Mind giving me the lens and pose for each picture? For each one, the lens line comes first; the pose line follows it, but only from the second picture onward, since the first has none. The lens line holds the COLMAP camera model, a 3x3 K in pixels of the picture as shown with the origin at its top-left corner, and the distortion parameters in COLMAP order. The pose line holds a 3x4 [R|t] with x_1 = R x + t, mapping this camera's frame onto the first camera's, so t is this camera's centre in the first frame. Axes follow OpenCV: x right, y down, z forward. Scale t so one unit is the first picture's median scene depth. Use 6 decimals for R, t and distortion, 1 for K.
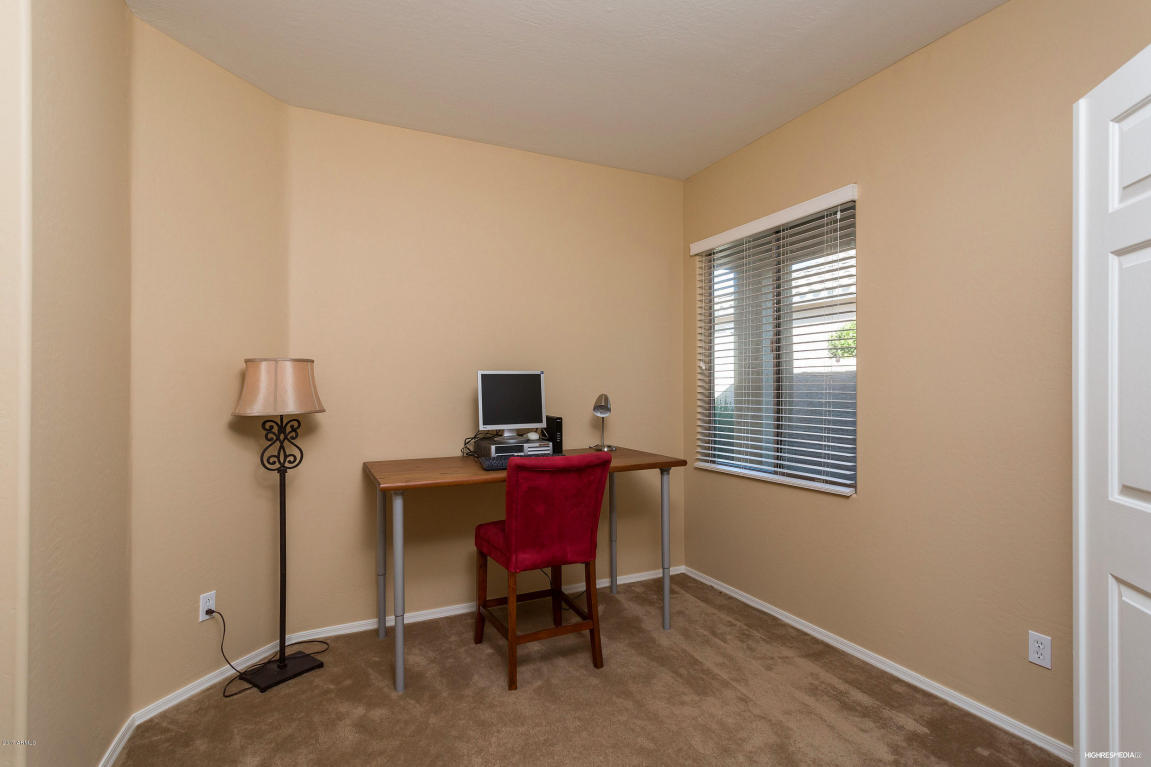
lens RADIAL K [[563.0, 0, 574.8], [0, 563.0, 386.5], [0, 0, 1]] dist [0.006555, 0.000968]
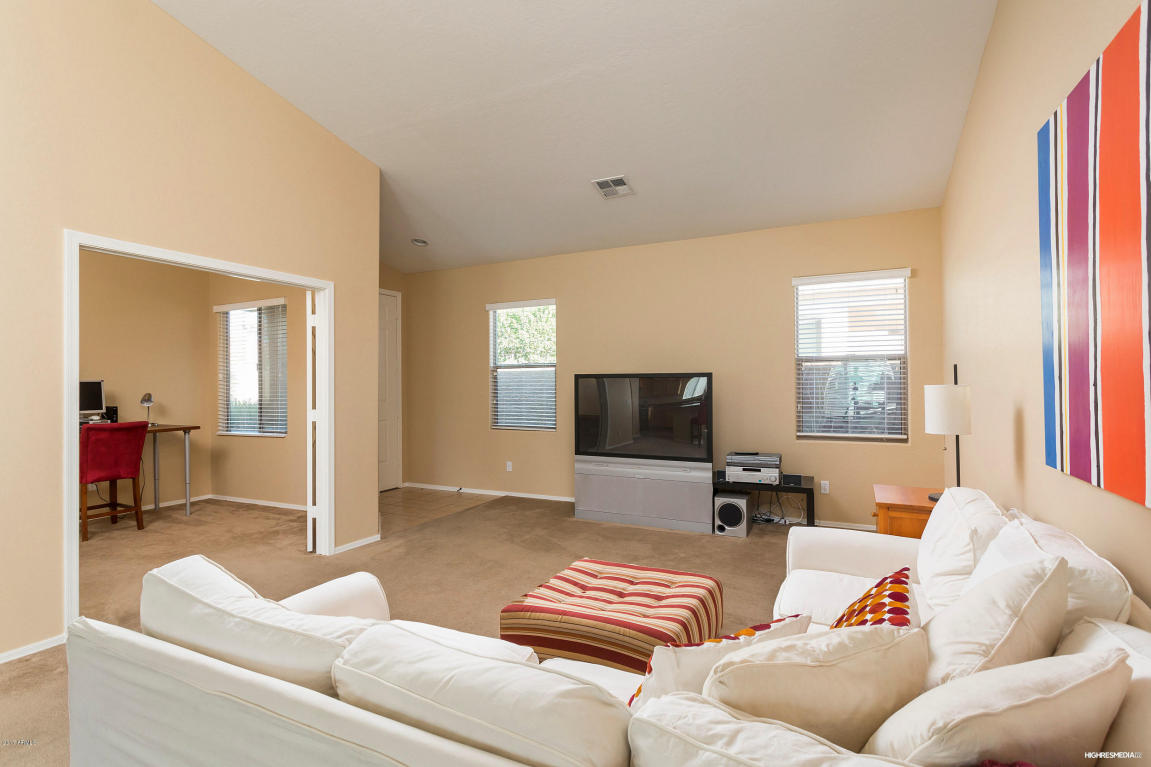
lens RADIAL K [[563.0, 0, 572.4], [0, 563.0, 378.4], [0, 0, 1]] dist [0.006555, 0.000968]
pose [[0.793767, 0.000113, 0.608222, 0.032591], [0.008514, 0.999900, -0.011297, -0.000342], [-0.608163, 0.014146, 0.793686, -1.318419]]
